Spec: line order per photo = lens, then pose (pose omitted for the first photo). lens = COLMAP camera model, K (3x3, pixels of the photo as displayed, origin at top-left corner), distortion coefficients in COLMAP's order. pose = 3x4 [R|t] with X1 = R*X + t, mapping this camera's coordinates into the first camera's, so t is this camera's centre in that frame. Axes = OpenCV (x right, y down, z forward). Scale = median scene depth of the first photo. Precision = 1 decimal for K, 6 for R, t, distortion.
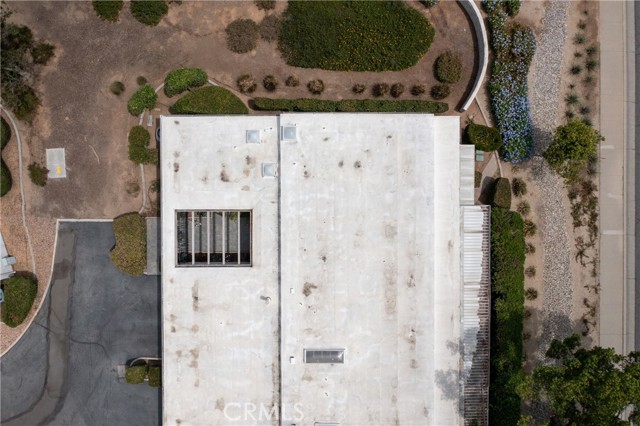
lens RADIAL K [[500.3, 0, 320.0], [0, 500.3, 213.0], [0, 0, 1]] dist [-0.008093, -0.003701]
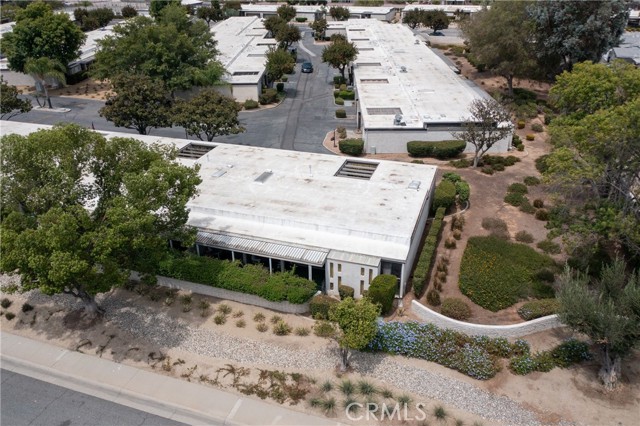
lens RADIAL K [[500.3, 0, 320.0], [0, 500.3, 213.0], [0, 0, 1]] dist [-0.008093, -0.003701]
pose [[-0.322100, 0.433850, -0.841443, 1.104007], [-0.946696, -0.151619, 0.284215, -0.279920], [-0.004273, 0.888136, 0.459560, 0.339797]]
